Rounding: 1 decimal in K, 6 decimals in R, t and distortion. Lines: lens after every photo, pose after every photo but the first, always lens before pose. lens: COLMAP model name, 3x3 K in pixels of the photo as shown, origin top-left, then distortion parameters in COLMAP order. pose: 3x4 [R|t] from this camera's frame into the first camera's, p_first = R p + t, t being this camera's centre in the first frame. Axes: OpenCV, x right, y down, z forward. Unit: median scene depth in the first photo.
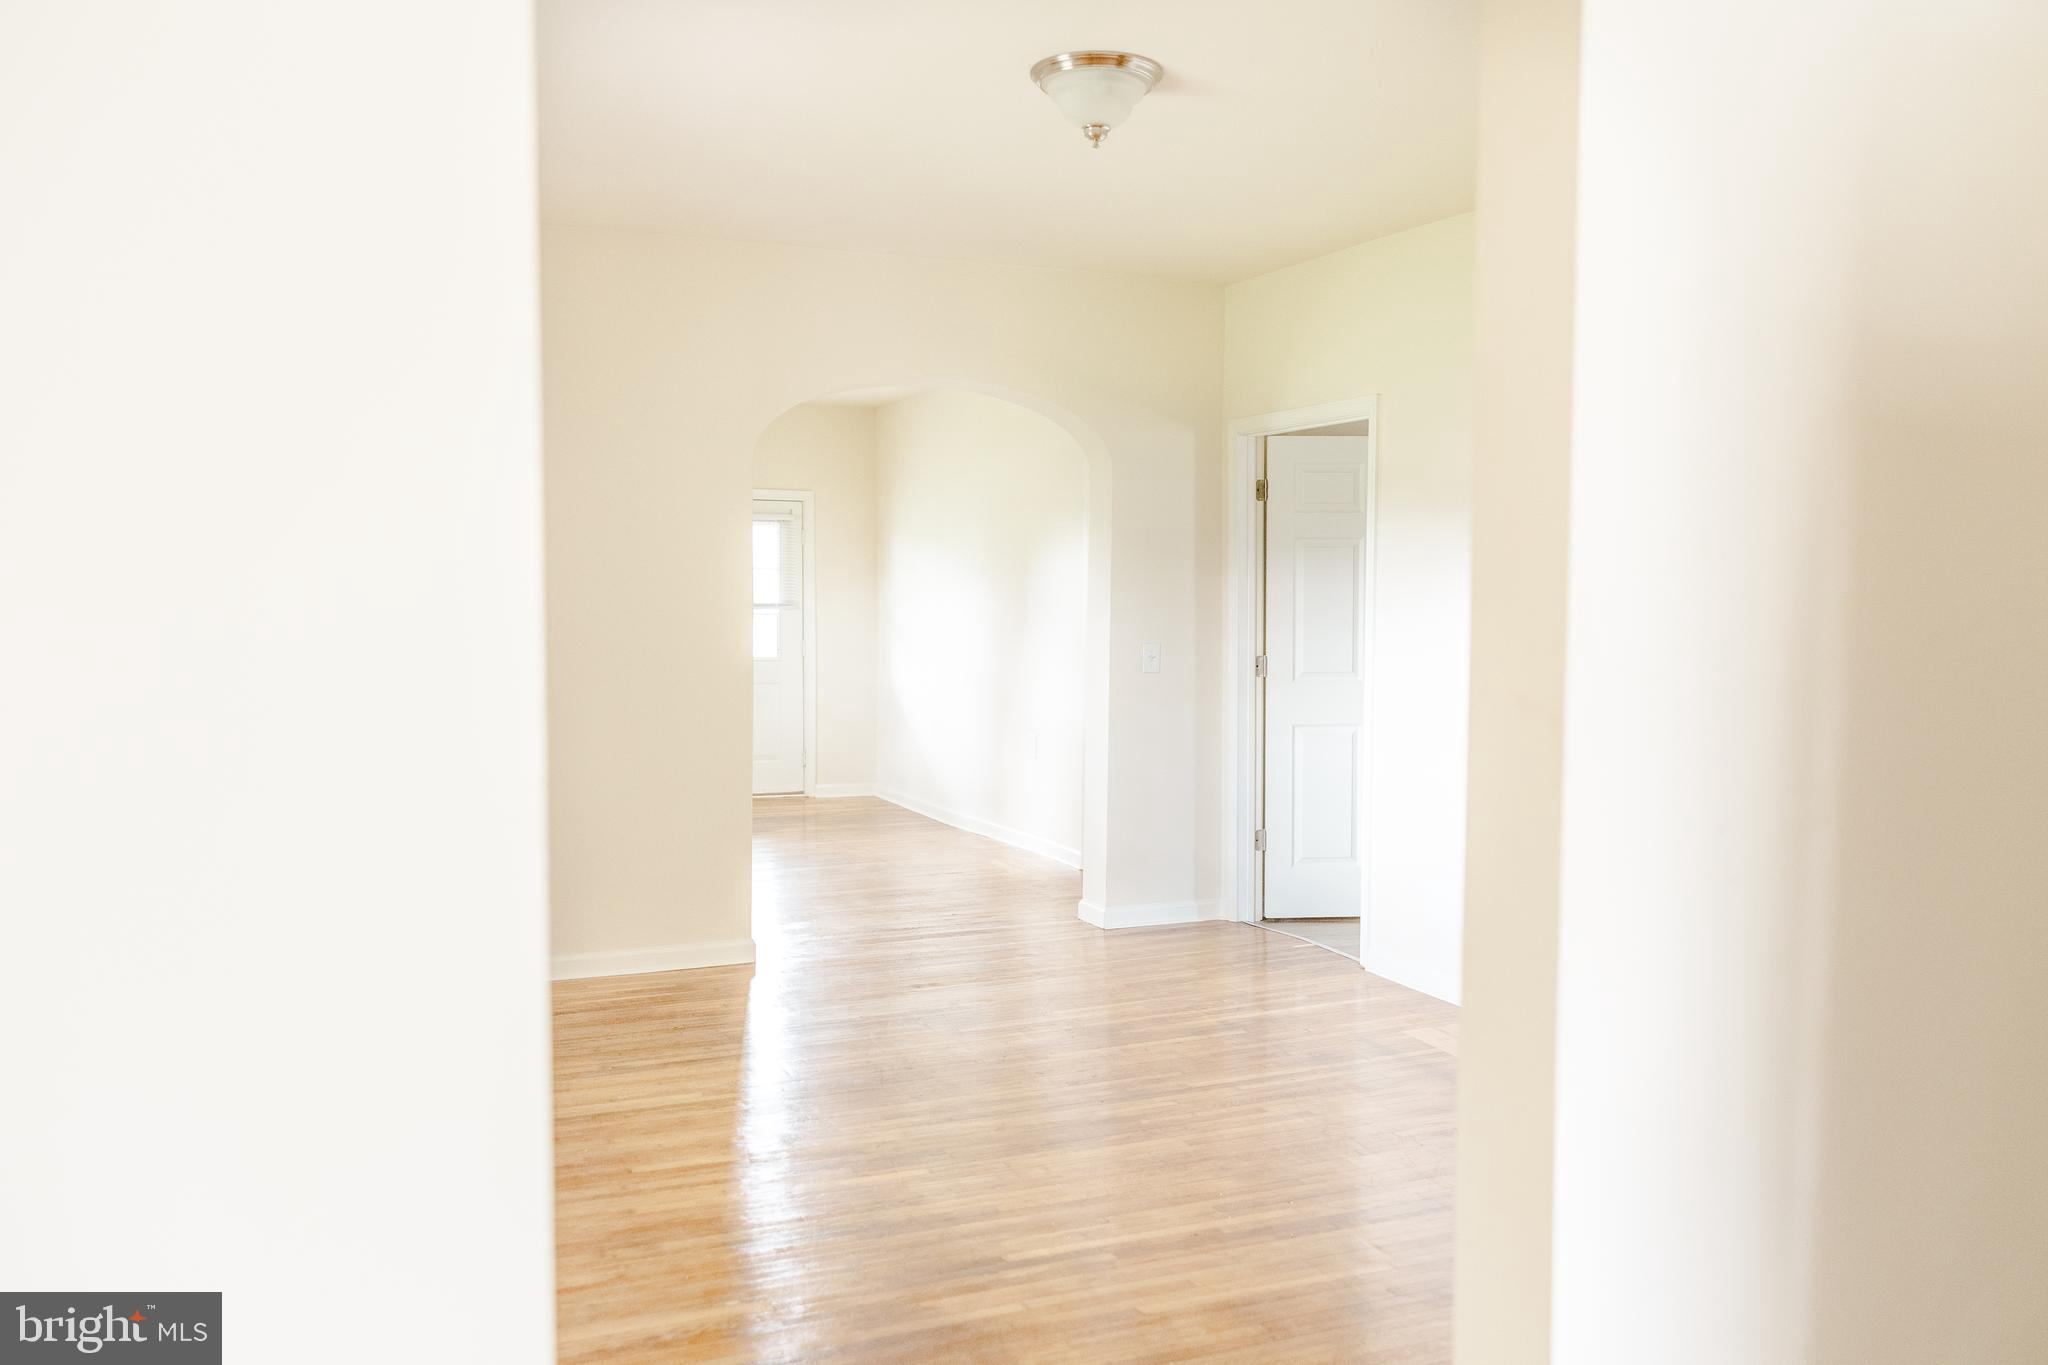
lens RADIAL K [[1621.5, 0, 1032.0], [0, 1621.5, 676.9], [0, 0, 1]] dist [0.008080, -0.015143]
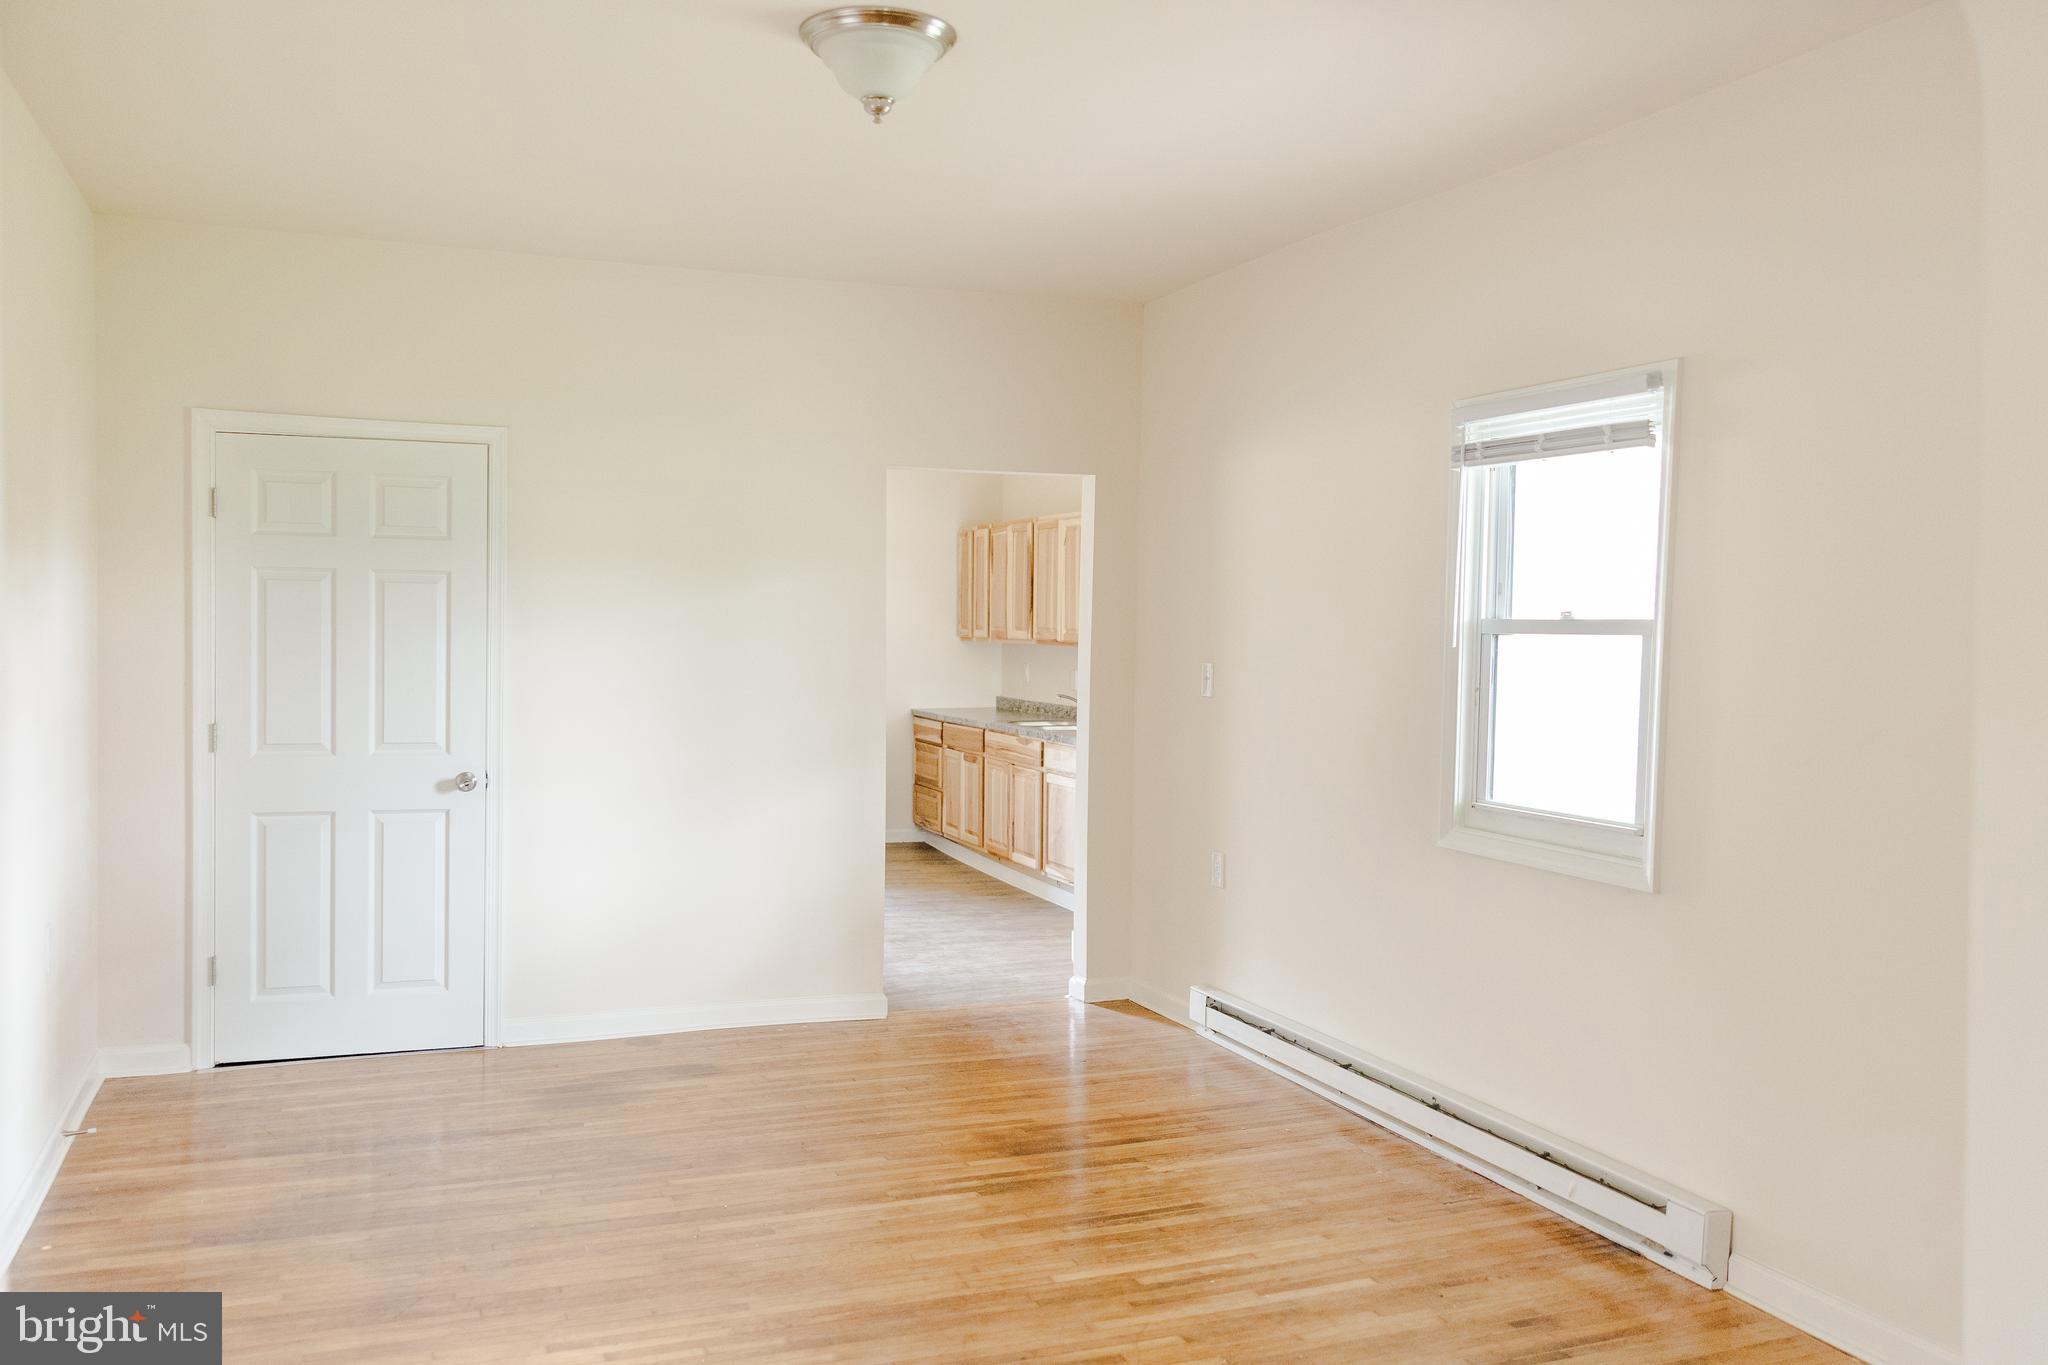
lens RADIAL K [[1621.5, 0, 1028.9], [0, 1621.5, 663.9], [0, 0, 1]] dist [0.008080, -0.015143]
pose [[-0.999669, -0.016557, 0.019669, -0.058209], [-0.015203, 0.997631, 0.067090, -0.098166], [-0.020733, 0.066769, -0.997553, 1.760860]]
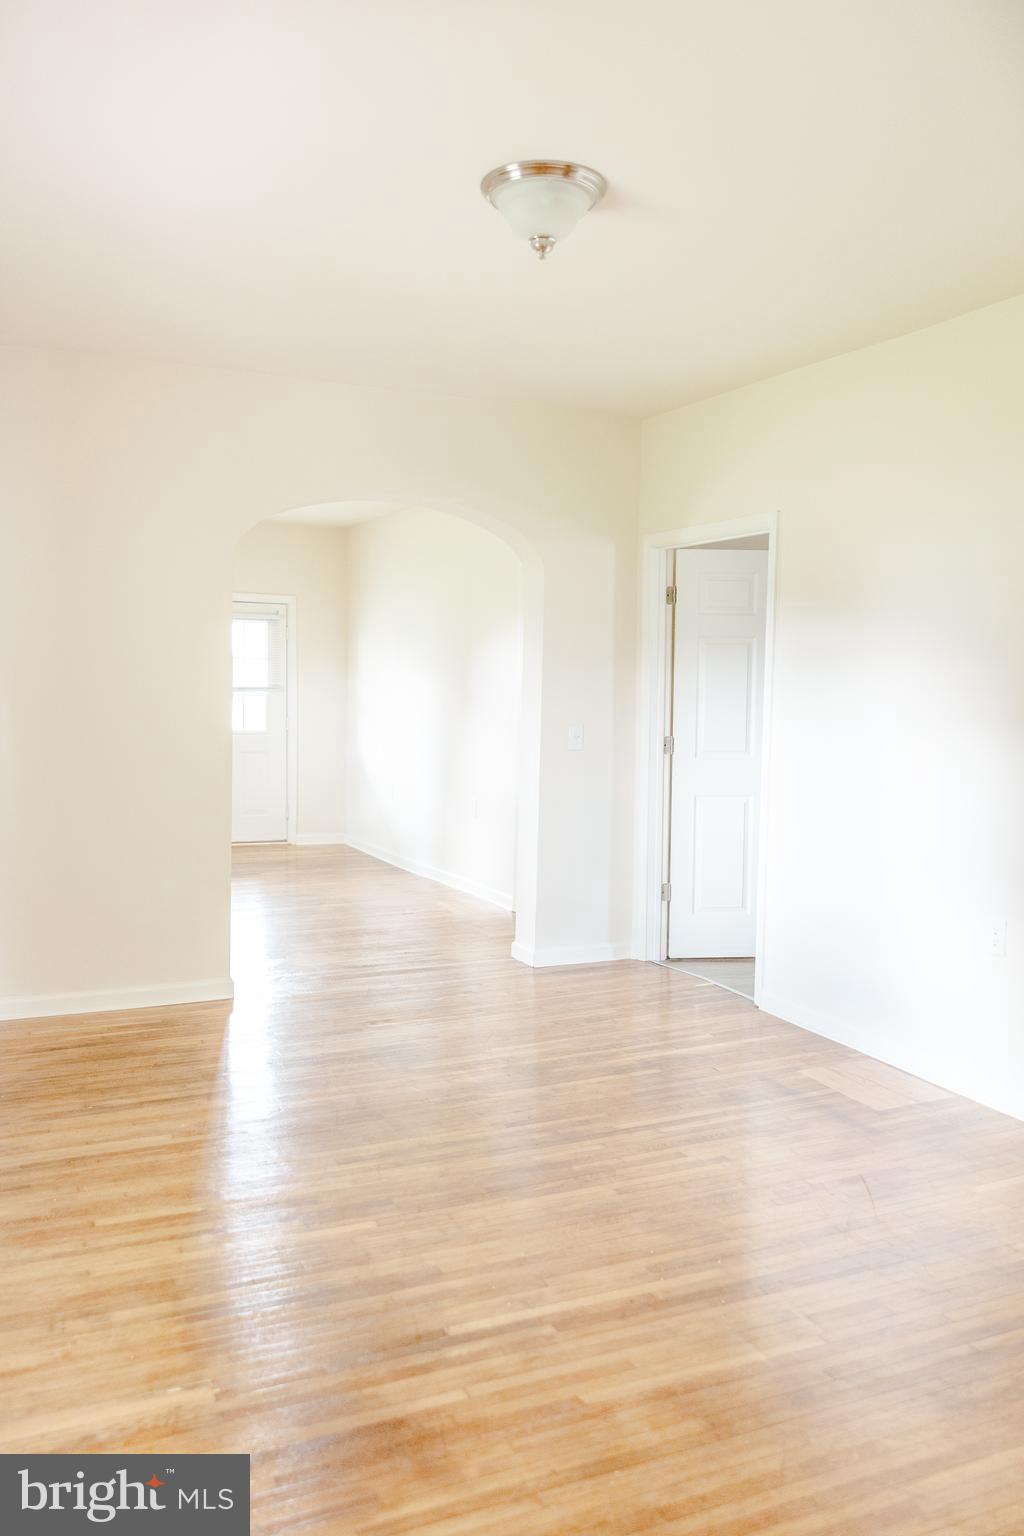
lens RADIAL K [[1216.1, 0, 508.2], [0, 1216.1, 778.8], [0, 0, 1]] dist [0.008080, -0.015143]
pose [[0.999479, 0.008446, 0.031155, -0.004197], [-0.009339, 0.999546, 0.028632, -0.010428], [-0.030899, -0.028908, 0.999104, 0.193613]]
